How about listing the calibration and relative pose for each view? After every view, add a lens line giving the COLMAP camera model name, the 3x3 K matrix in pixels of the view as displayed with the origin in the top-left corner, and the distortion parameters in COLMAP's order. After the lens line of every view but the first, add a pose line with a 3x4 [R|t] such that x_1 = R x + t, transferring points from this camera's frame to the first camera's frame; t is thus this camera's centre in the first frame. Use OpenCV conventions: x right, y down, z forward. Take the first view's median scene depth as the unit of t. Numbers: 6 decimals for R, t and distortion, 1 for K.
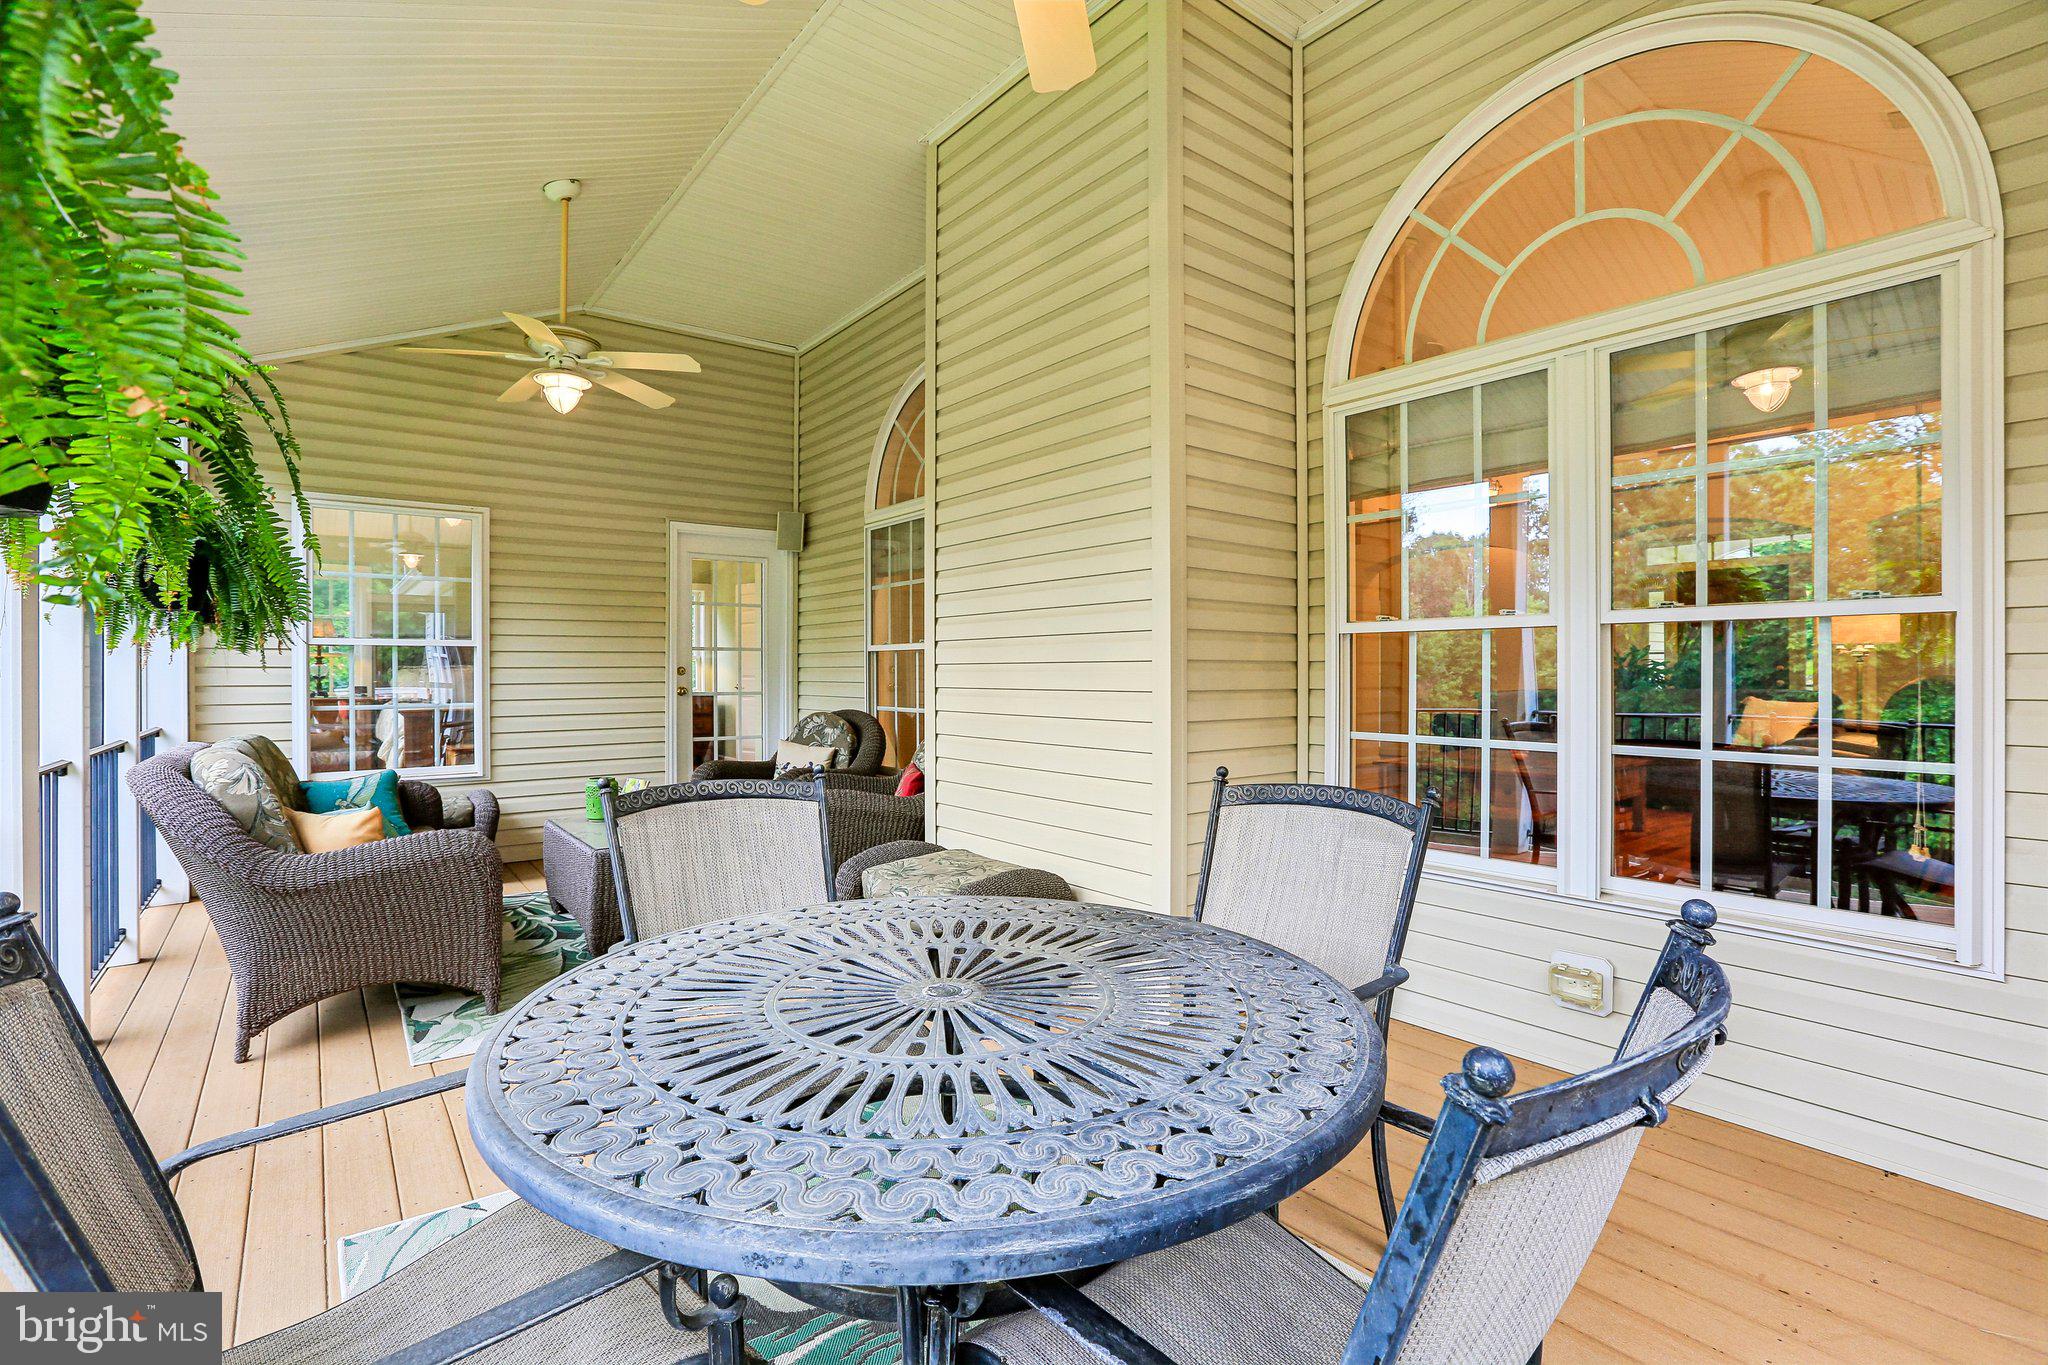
lens RADIAL K [[943.4, 0, 1010.9], [0, 943.4, 676.6], [0, 0, 1]] dist [-0.038810, 0.011663]
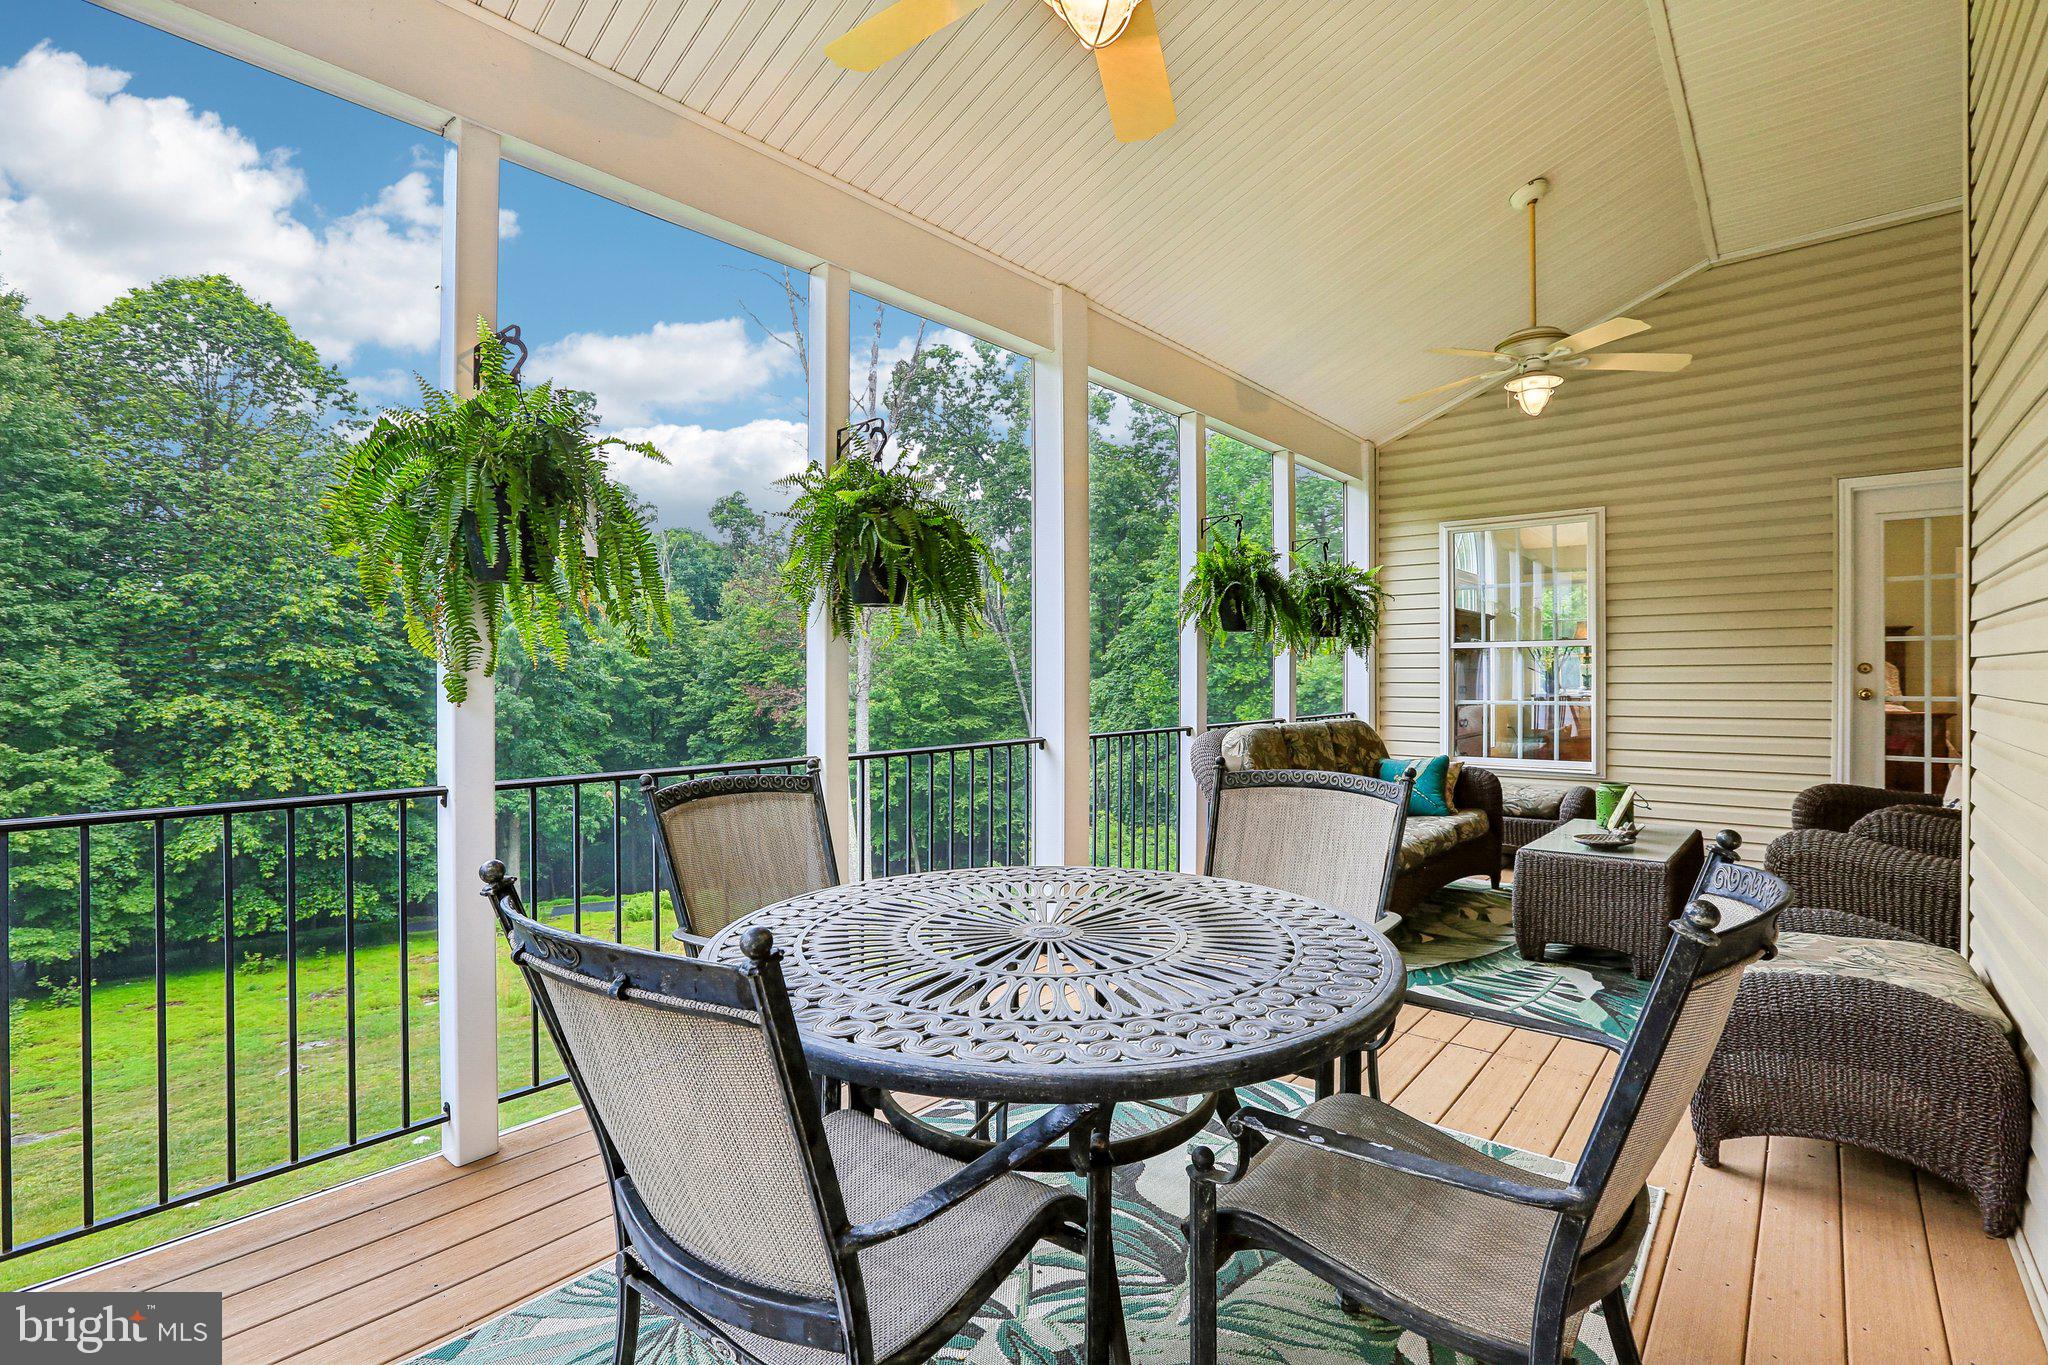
lens RADIAL K [[943.4, 0, 1008.0], [0, 943.4, 669.0], [0, 0, 1]] dist [-0.038810, 0.011663]
pose [[0.204900, -0.007572, -0.978754, 0.283696], [0.000471, 0.999971, -0.007637, 0.000106], [0.978783, 0.001104, 0.204897, 0.175006]]
